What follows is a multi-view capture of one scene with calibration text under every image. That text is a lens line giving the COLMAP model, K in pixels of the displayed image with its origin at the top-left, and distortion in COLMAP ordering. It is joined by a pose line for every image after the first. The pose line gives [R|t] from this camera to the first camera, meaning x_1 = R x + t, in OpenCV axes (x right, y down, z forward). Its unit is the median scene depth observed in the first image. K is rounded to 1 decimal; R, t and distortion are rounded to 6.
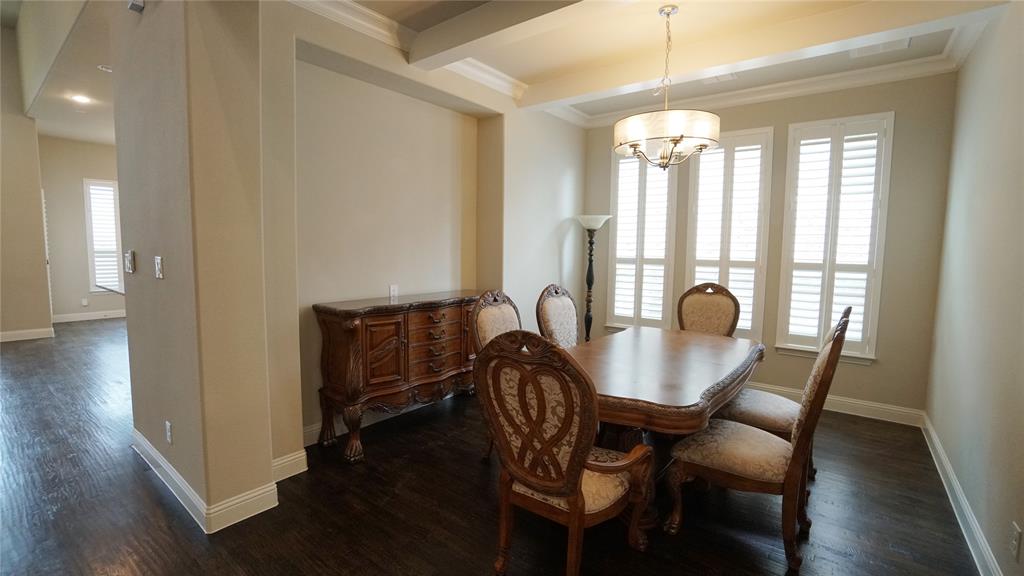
lens RADIAL K [[459.8, 0, 511.0], [0, 459.8, 287.4], [0, 0, 1]] dist [-0.055433, 0.018665]
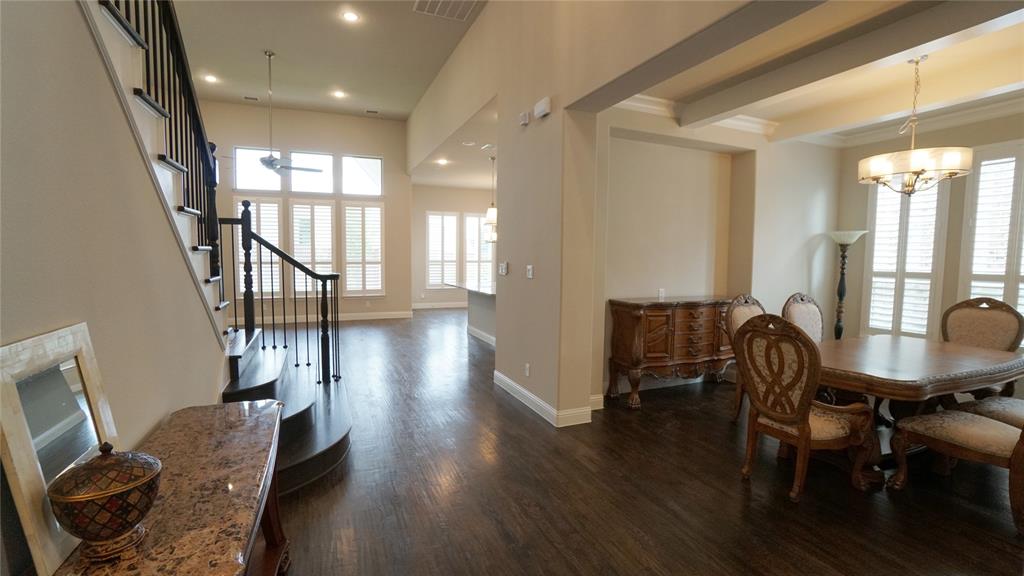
lens RADIAL K [[459.8, 0, 506.4], [0, 459.8, 288.3], [0, 0, 1]] dist [-0.055433, 0.018665]
pose [[0.876145, 0.030071, -0.481109, -0.012647], [-0.040938, 0.999088, -0.012107, 0.031435], [0.480307, 0.030303, 0.876577, -0.444331]]
